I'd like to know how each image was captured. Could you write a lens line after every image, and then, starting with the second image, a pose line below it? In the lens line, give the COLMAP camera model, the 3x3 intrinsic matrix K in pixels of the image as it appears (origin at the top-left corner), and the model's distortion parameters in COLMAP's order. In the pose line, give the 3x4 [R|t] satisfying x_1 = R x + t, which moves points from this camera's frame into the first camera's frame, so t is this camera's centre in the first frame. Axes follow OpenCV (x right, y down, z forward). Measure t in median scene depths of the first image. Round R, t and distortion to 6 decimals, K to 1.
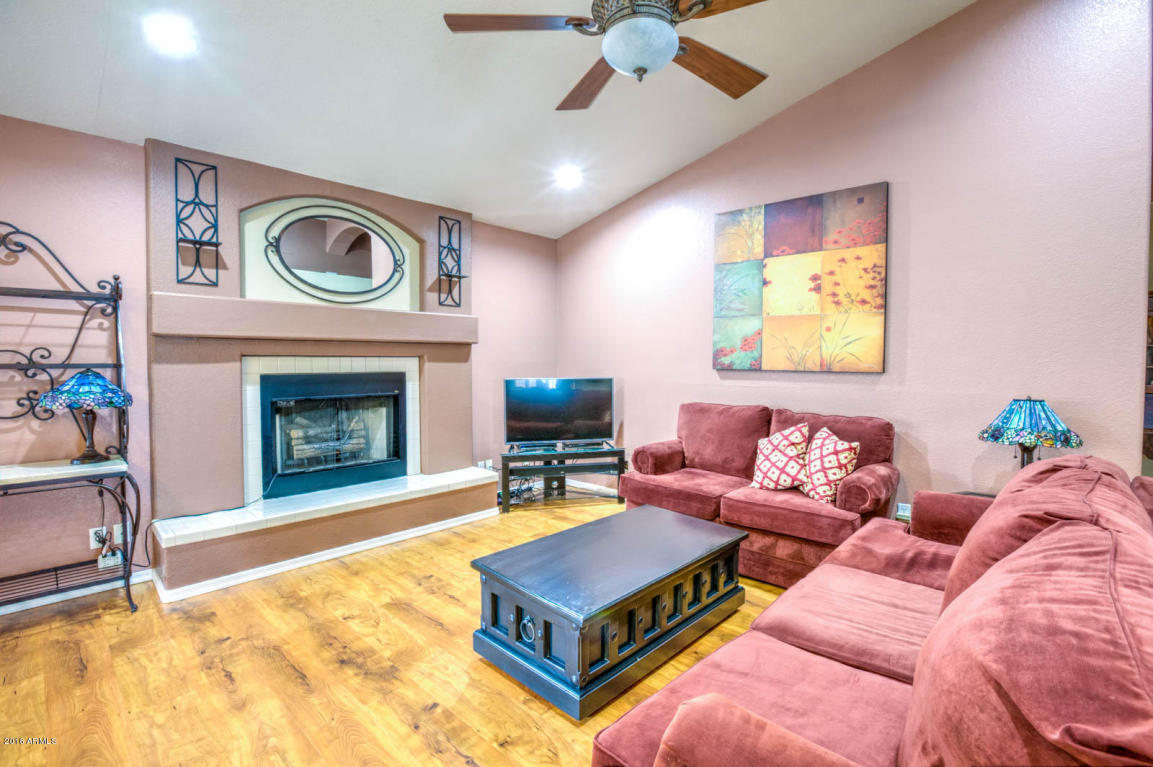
lens RADIAL K [[542.2, 0, 581.1], [0, 542.2, 369.3], [0, 0, 1]] dist [-0.046302, 0.011308]
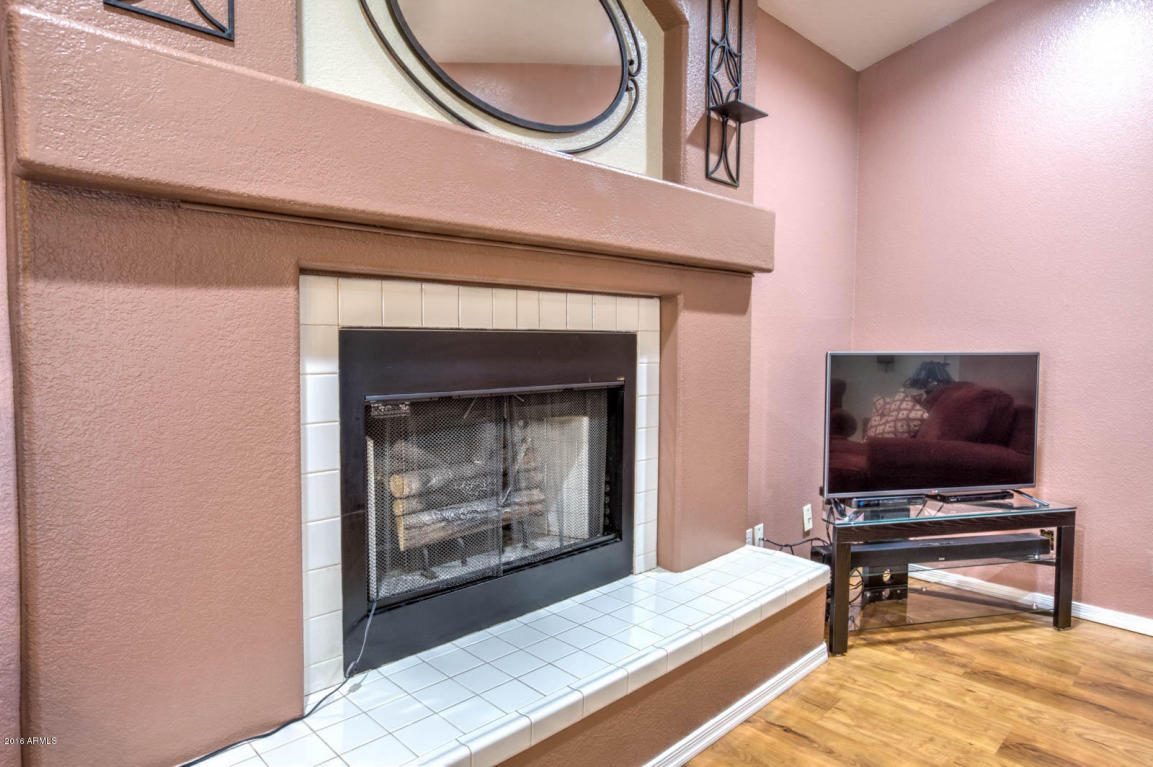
lens RADIAL K [[716.1, 0, 591.3], [0, 716.1, 364.9], [0, 0, 1]] dist [-0.012783, 0.004025]
pose [[0.999759, 0.012041, -0.018355, -0.348355], [-0.011537, 0.999560, 0.027328, 0.015117], [0.018676, -0.027110, 0.999458, 0.434389]]
